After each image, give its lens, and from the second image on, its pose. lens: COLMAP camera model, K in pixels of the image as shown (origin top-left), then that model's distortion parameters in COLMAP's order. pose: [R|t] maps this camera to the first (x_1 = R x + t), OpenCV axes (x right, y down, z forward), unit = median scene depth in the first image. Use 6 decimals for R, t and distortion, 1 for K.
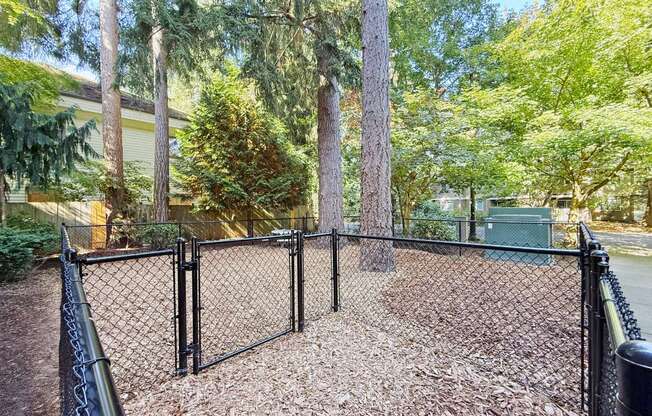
lens RADIAL K [[261.6, 0, 324.2], [0, 261.6, 206.8], [0, 0, 1]] dist [0.002107, -0.000583]
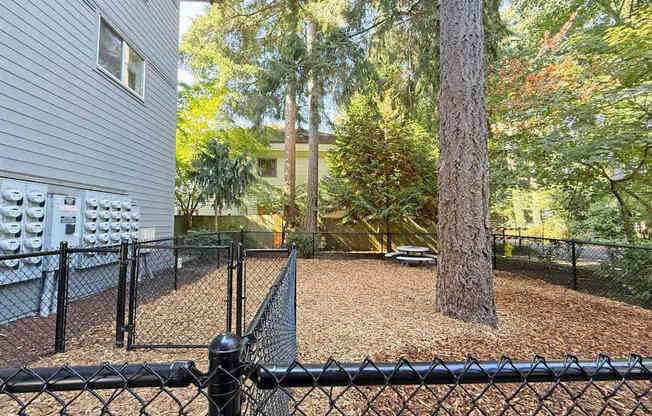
lens RADIAL K [[261.6, 0, 322.8], [0, 261.6, 206.6], [0, 0, 1]] dist [0.002107, -0.000583]
pose [[0.733035, -0.022571, -0.679816, 0.267543], [-0.012274, 0.998848, -0.046399, -0.001298], [0.680080, 0.042357, 0.731913, 0.170821]]
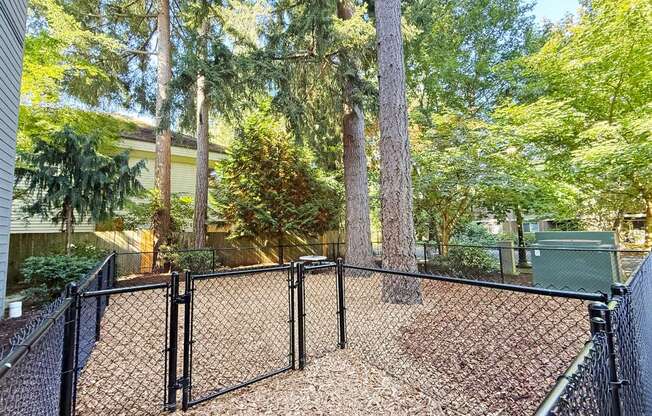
lens RADIAL K [[261.6, 0, 324.1], [0, 261.6, 207.6], [0, 0, 1]] dist [0.002107, -0.000583]
pose [[0.988758, -0.024427, -0.147514, 0.050604], [0.011541, 0.996090, -0.087582, -0.009434], [0.149077, 0.084895, 0.985175, 0.007381]]
